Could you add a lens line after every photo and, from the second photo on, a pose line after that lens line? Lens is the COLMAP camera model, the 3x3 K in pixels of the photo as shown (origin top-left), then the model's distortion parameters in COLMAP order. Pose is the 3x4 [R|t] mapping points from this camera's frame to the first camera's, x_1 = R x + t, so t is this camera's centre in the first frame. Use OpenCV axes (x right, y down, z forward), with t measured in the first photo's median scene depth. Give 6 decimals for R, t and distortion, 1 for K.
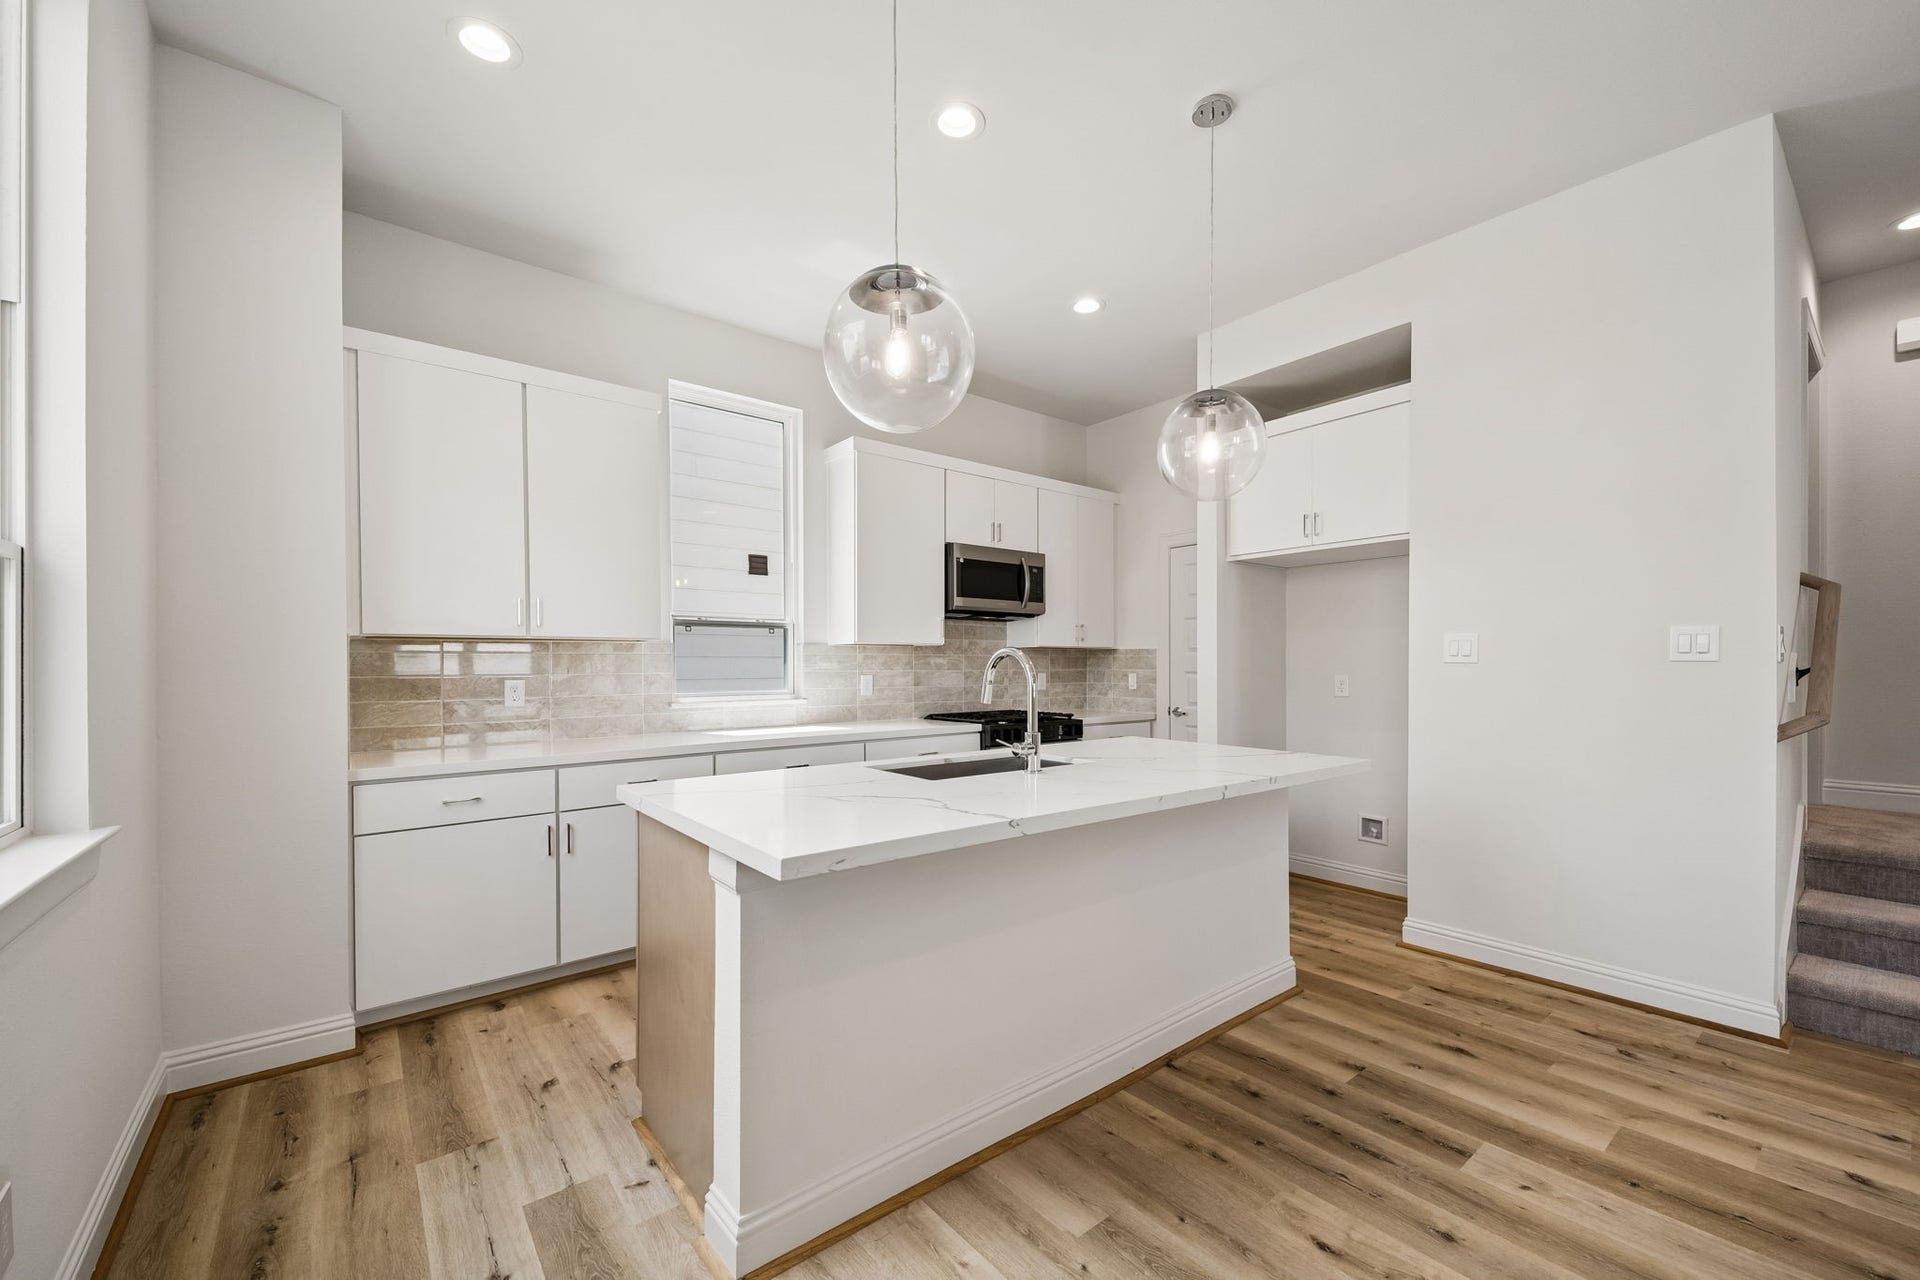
lens RADIAL K [[773.2, 0, 961.5], [0, 773.2, 653.5], [0, 0, 1]] dist [0.013358, -0.000627]
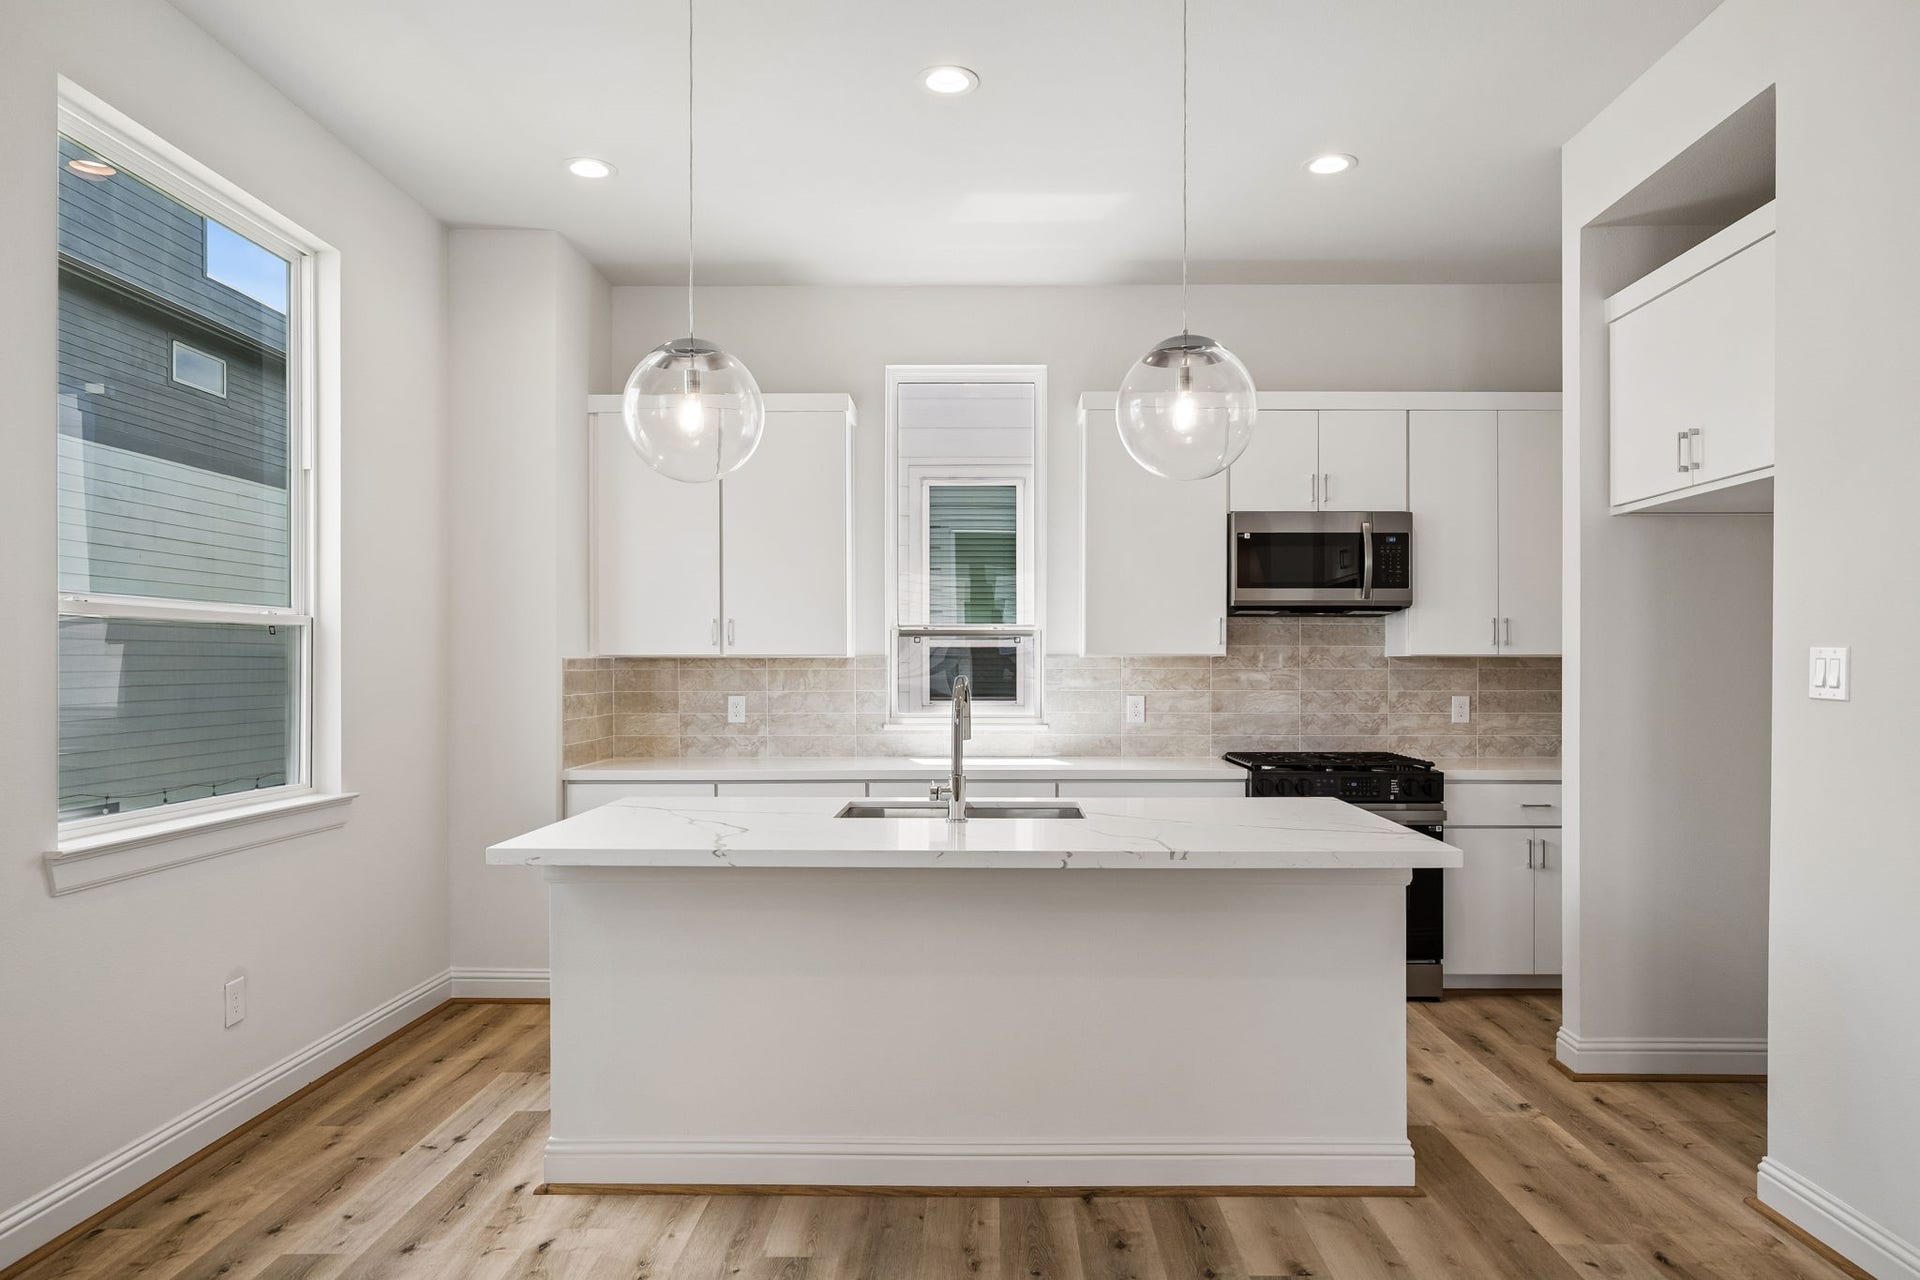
lens RADIAL K [[1222.0, 0, 953.4], [0, 1222.0, 643.1], [0, 0, 1]] dist [-0.015468, 0.006091]
pose [[0.764904, -0.007286, -0.644104, 0.517896], [0.007119, 0.999971, -0.002857, -0.021664], [0.644105, -0.002400, 0.764933, -0.027096]]
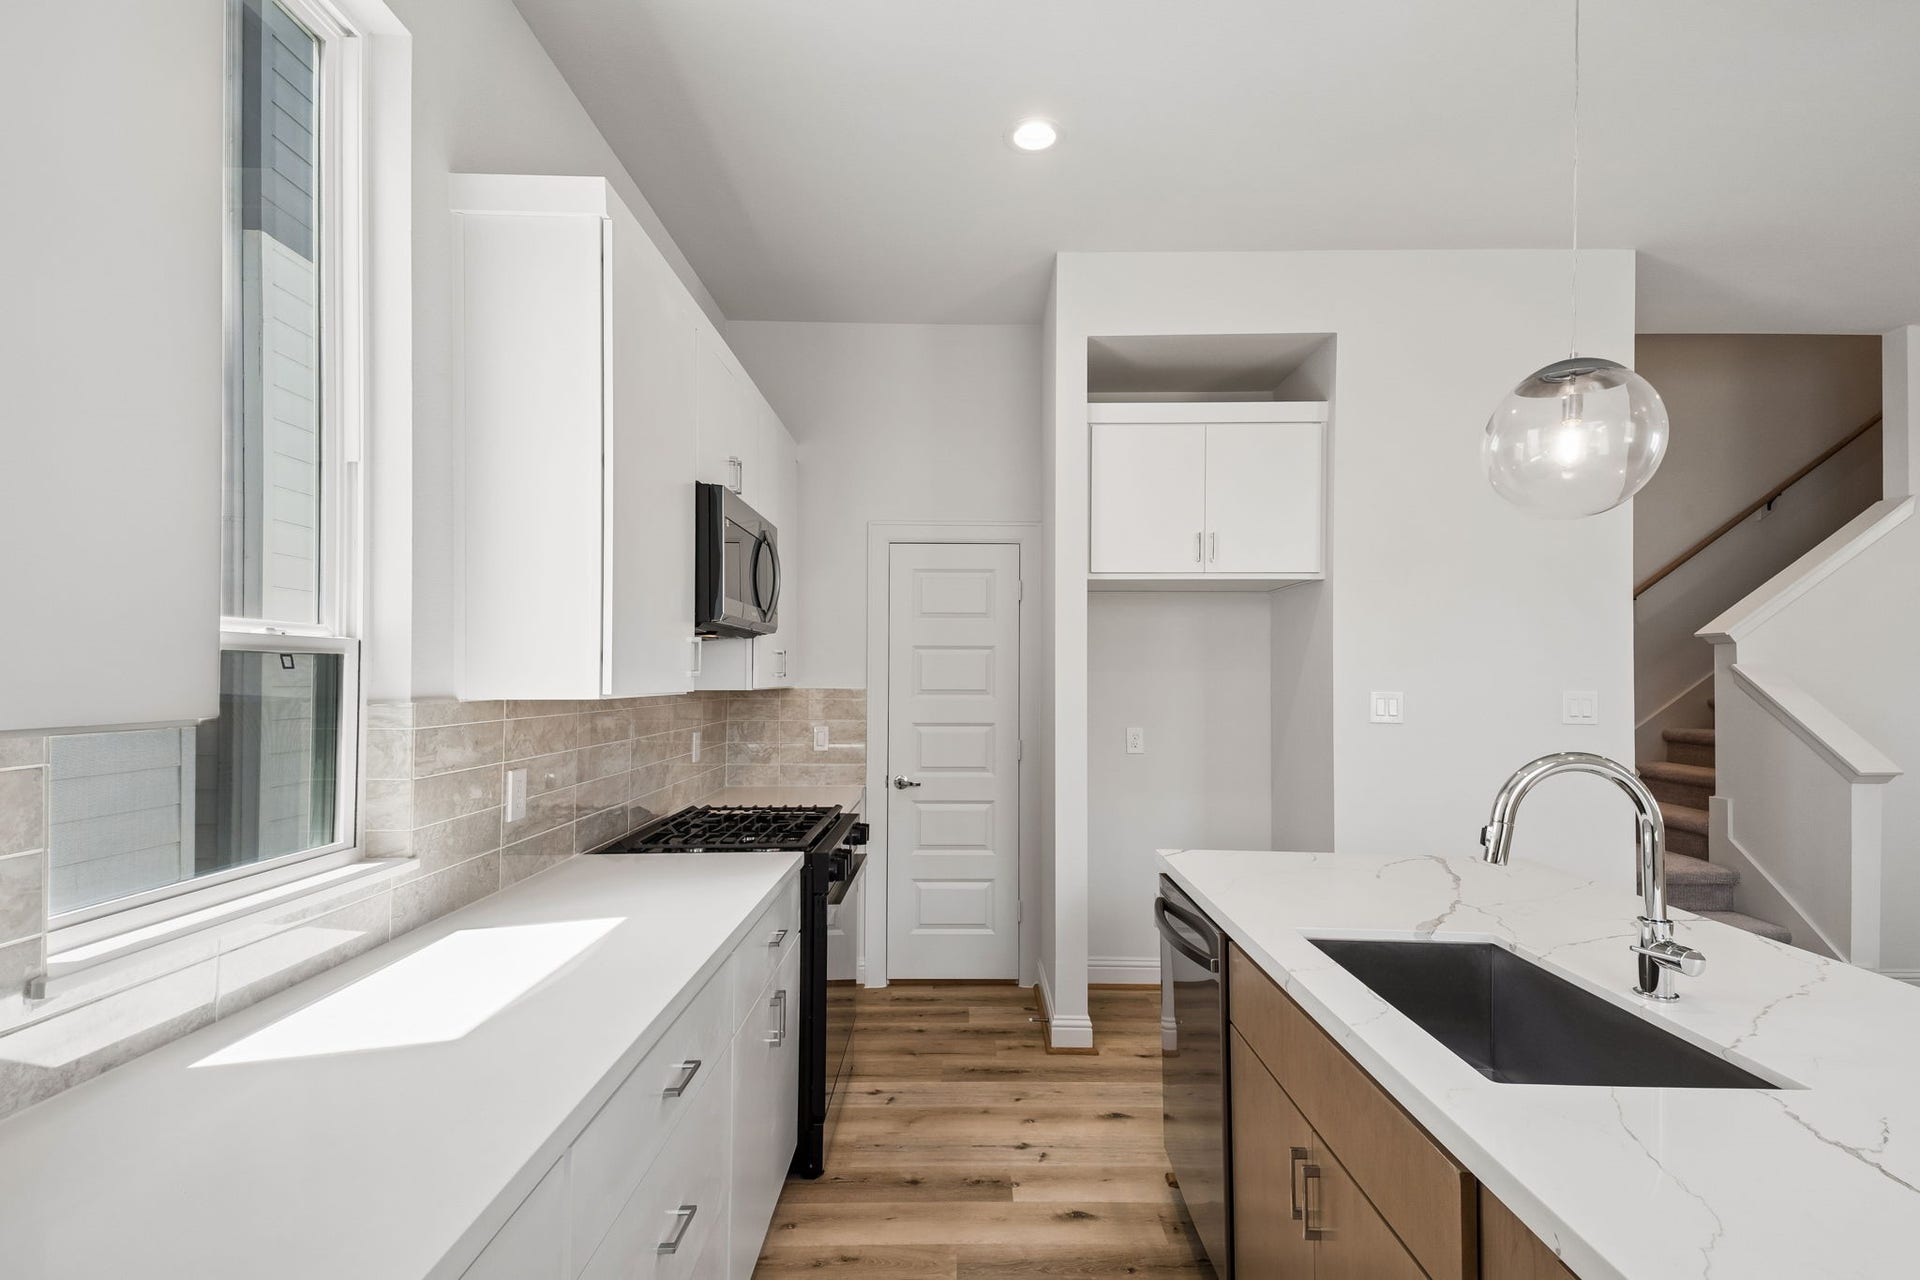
lens RADIAL K [[910.7, 0, 973.9], [0, 910.7, 654.6], [0, 0, 1]] dist [0.035534, 0.000084]
pose [[0.615032, 0.023497, 0.788152, -0.365010], [-0.020535, 0.999694, -0.013780, -0.031680], [-0.788235, -0.007709, 0.615327, 0.518813]]
